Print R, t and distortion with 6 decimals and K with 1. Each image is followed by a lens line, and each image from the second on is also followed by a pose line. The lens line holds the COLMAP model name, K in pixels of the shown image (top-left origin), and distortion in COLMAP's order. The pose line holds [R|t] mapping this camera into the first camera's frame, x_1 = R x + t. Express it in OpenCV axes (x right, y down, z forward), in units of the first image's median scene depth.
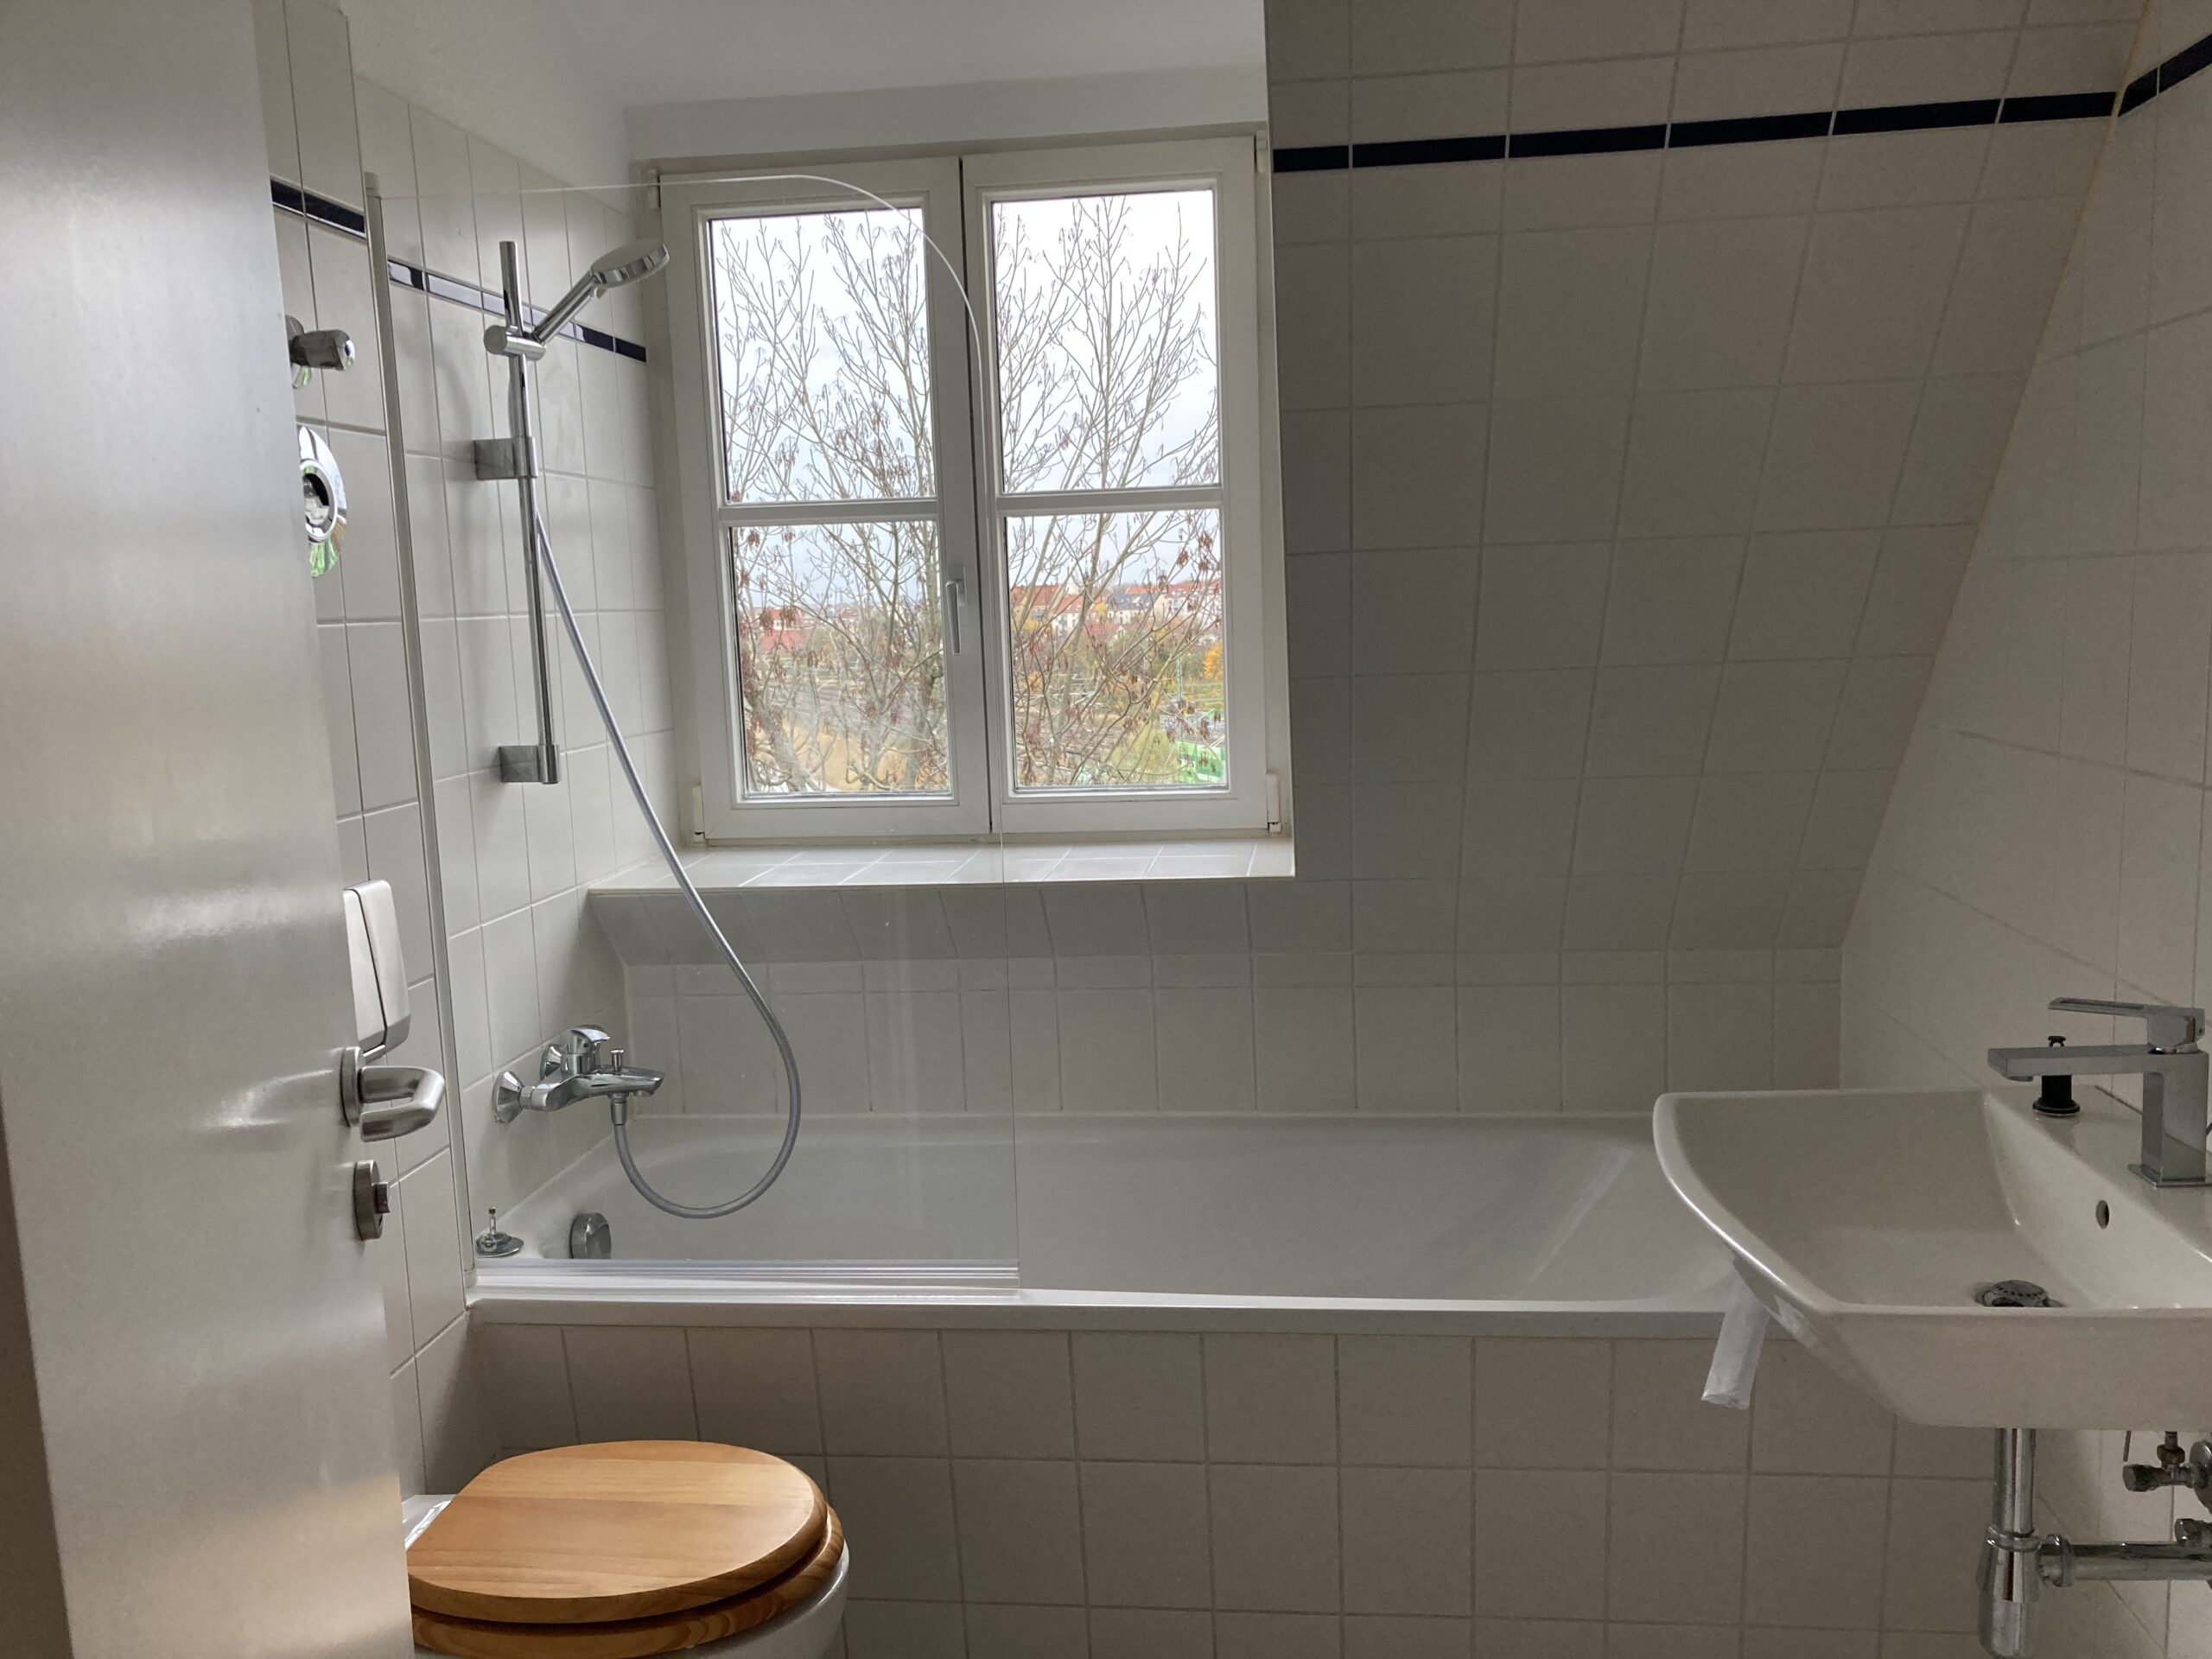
lens RADIAL K [[1794.9, 0, 1105.5], [0, 1794.9, 835.0], [0, 0, 1]] dist [0.040191, -0.054854]
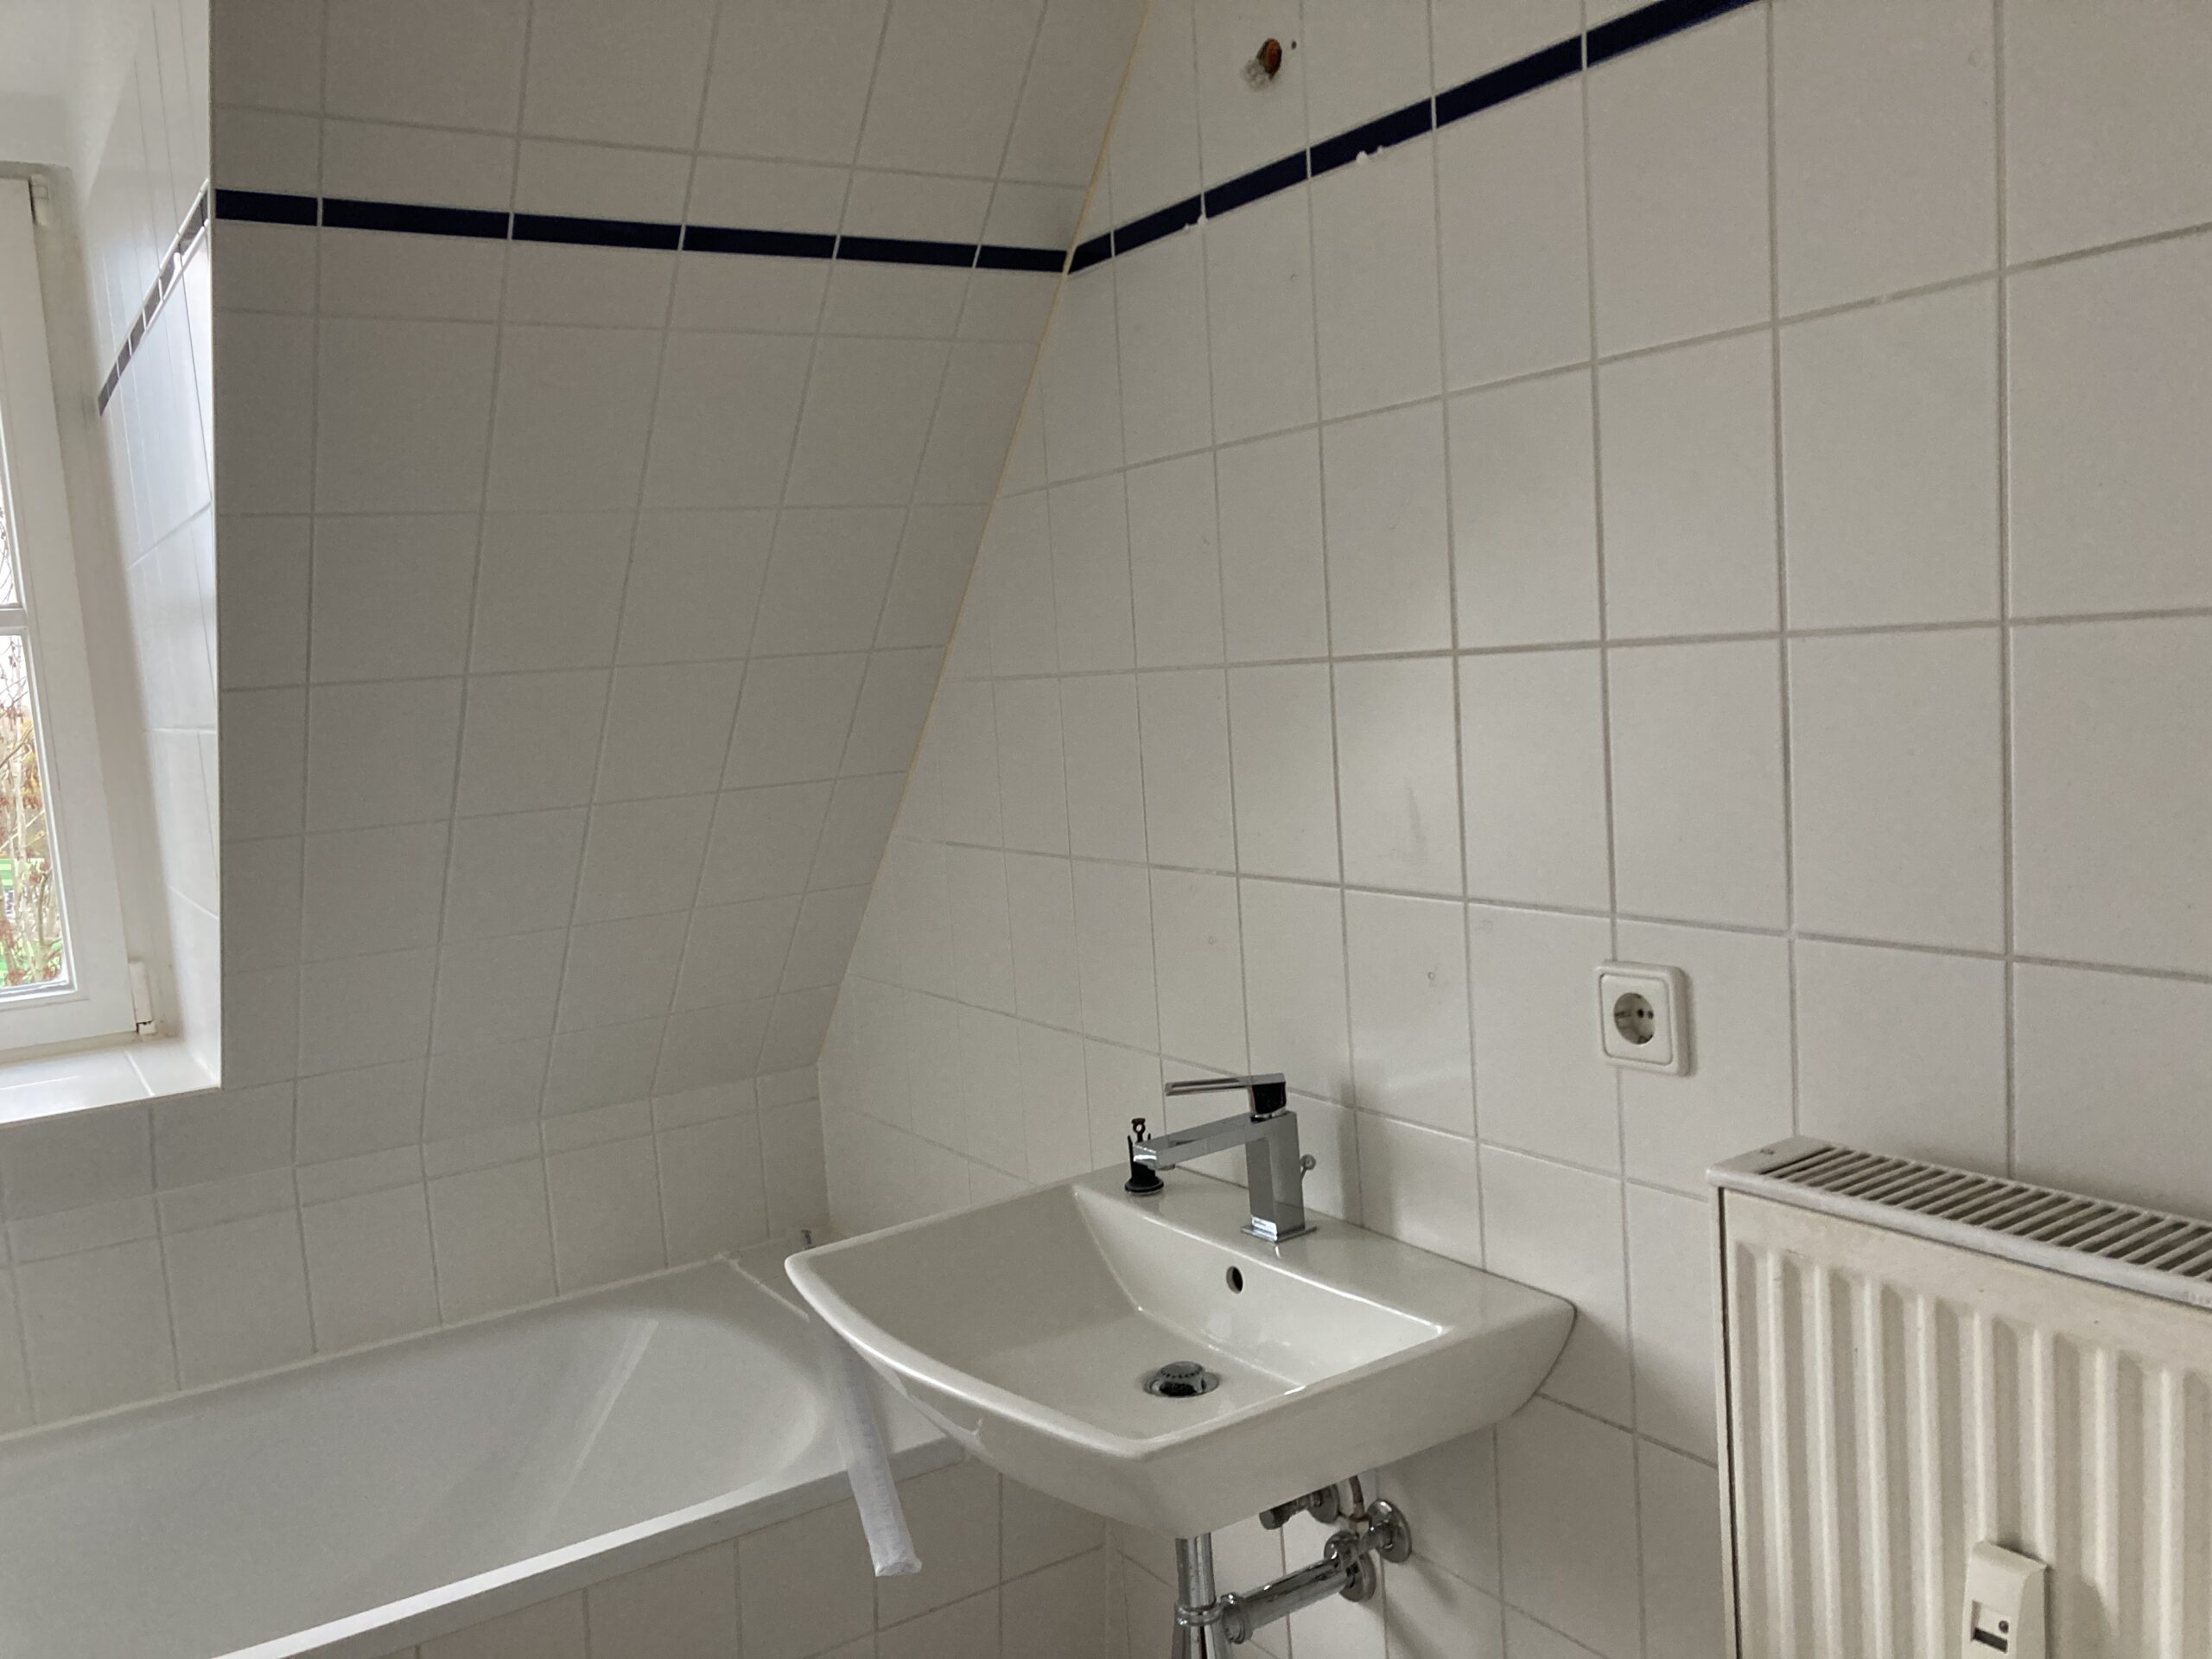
lens RADIAL K [[1794.9, 0, 1108.0], [0, 1794.9, 833.5], [0, 0, 1]] dist [0.040191, -0.054854]
pose [[0.768380, -0.082152, 0.634700, -0.144140], [0.124564, 0.991959, -0.022406, -0.033659], [-0.627755, 0.096277, 0.772434, 0.175425]]
